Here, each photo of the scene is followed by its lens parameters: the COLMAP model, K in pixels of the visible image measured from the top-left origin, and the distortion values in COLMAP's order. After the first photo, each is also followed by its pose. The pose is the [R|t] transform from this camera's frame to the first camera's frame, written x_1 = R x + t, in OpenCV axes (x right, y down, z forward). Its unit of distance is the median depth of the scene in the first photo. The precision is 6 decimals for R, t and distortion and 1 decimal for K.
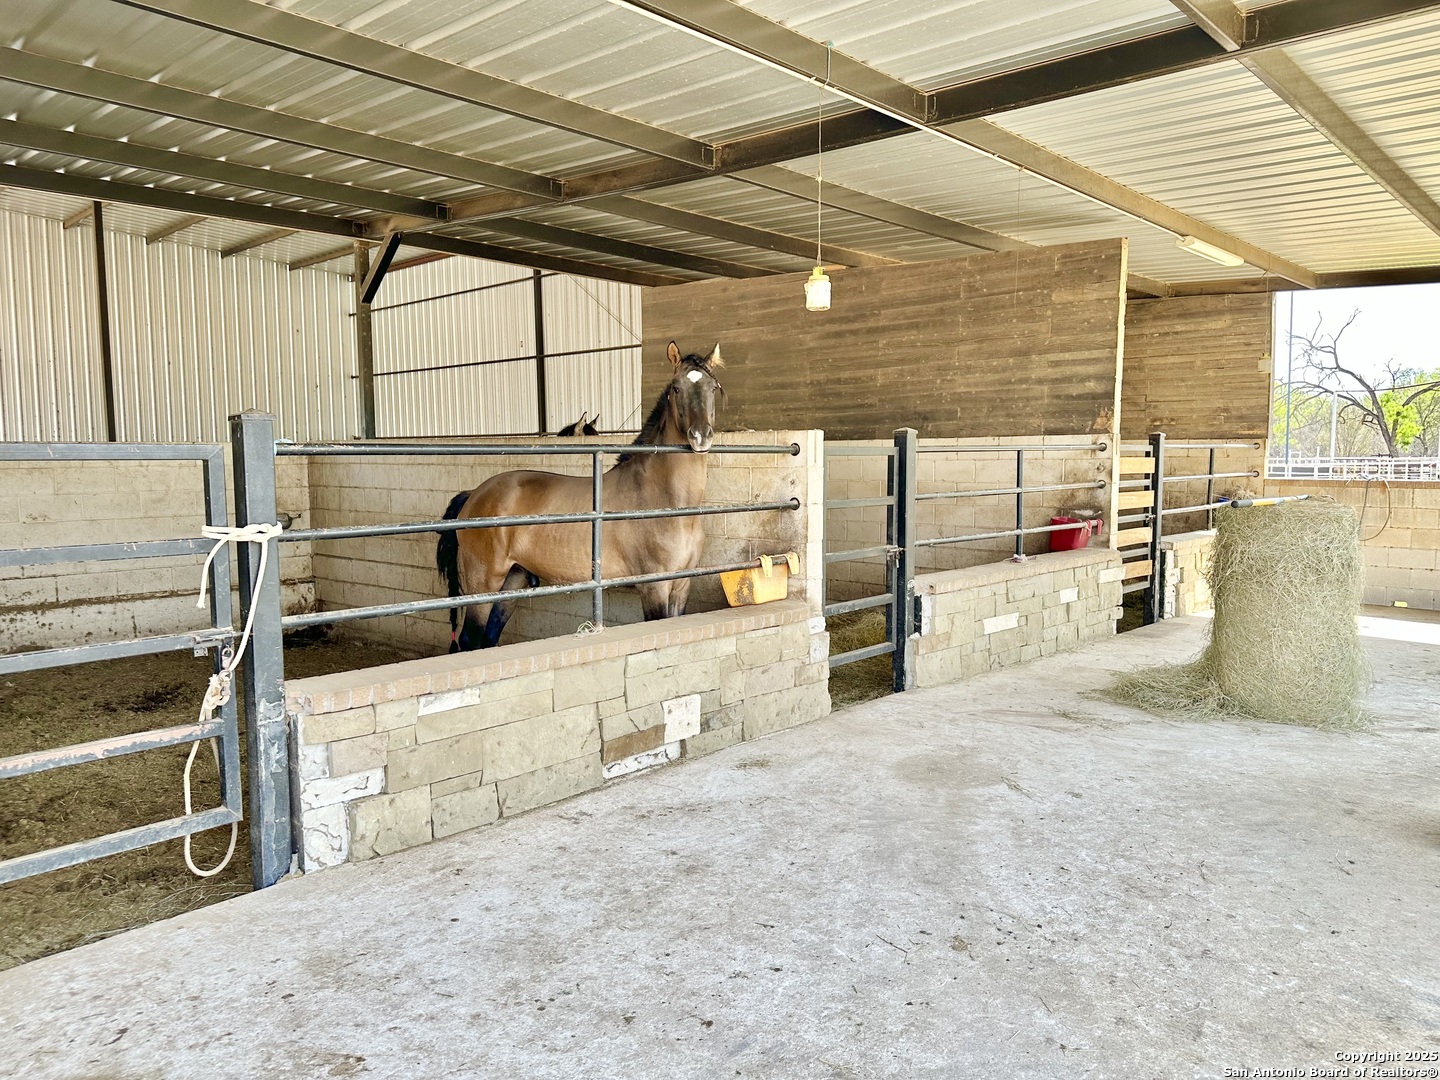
lens RADIAL K [[1003.4, 0, 729.3], [0, 1003.4, 538.6], [0, 0, 1]] dist [0.158106, -0.267931]
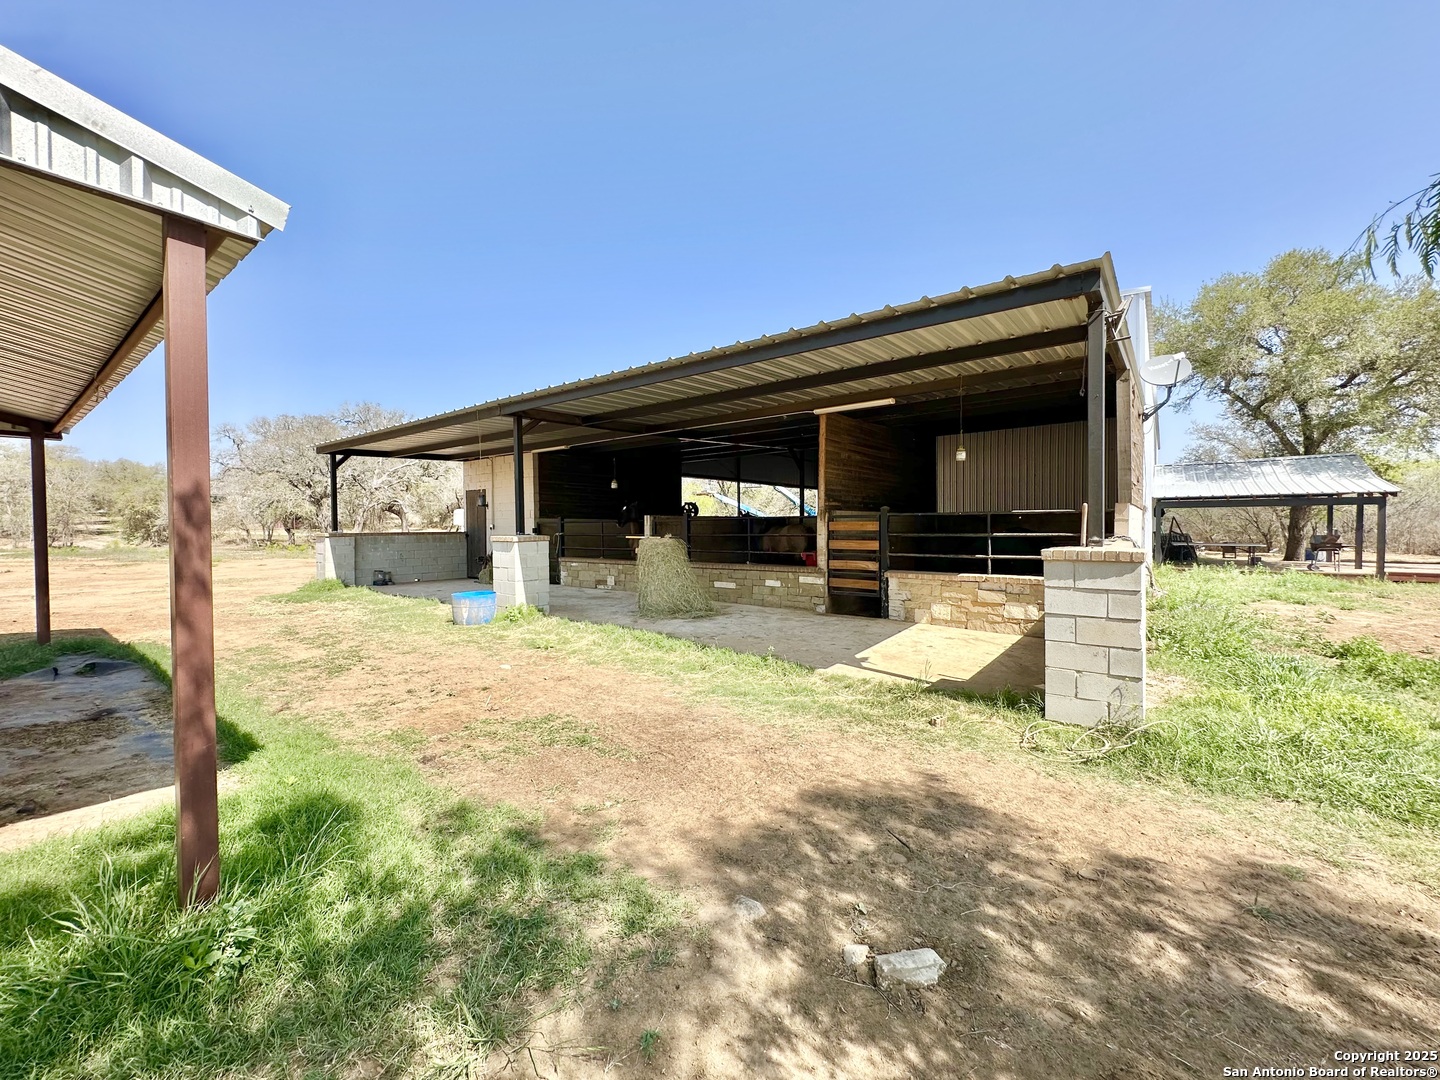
lens RADIAL K [[577.2, 0, 717.5], [0, 577.2, 535.6], [0, 0, 1]] dist [-0.001976, 0.000398]
pose [[0.096607, 0.014454, -0.995218, 2.189264], [-0.080351, 0.996744, 0.006677, -0.066850], [0.992074, 0.079321, 0.097454, 1.027994]]
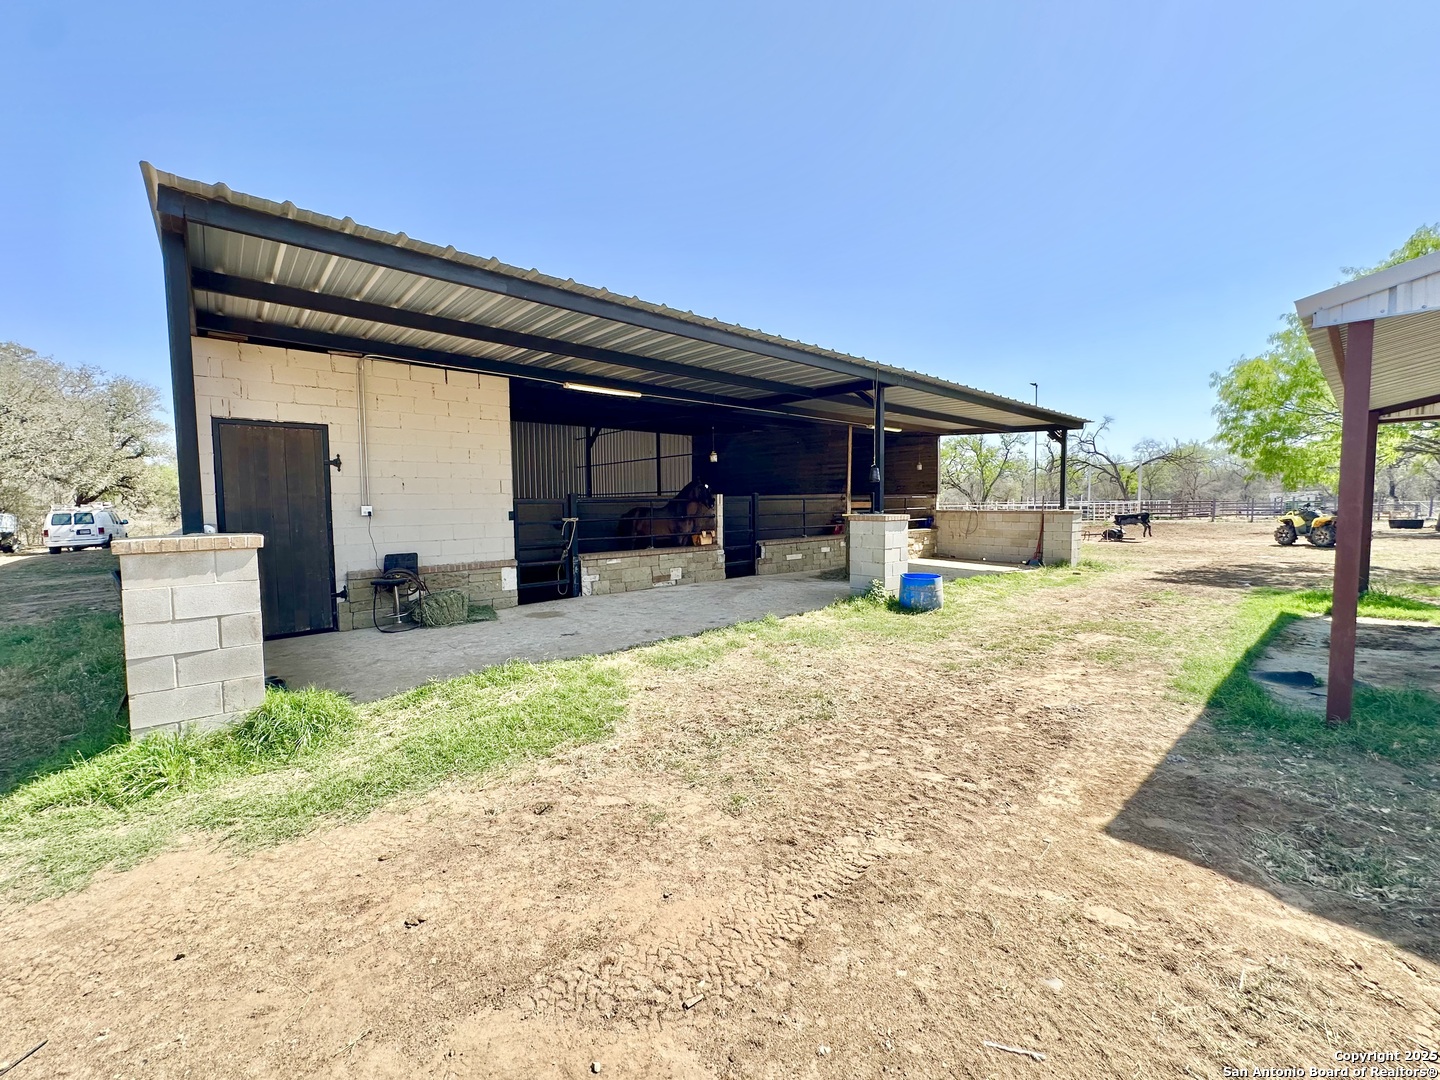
lens RADIAL K [[577.2, 0, 717.5], [0, 577.2, 535.6], [0, 0, 1]] dist [-0.001976, 0.000398]
pose [[0.994705, 0.000169, -0.102767, 0.270634], [-0.002537, 0.999734, -0.022908, 0.074581], [0.102736, 0.023048, 0.994442, -0.908050]]
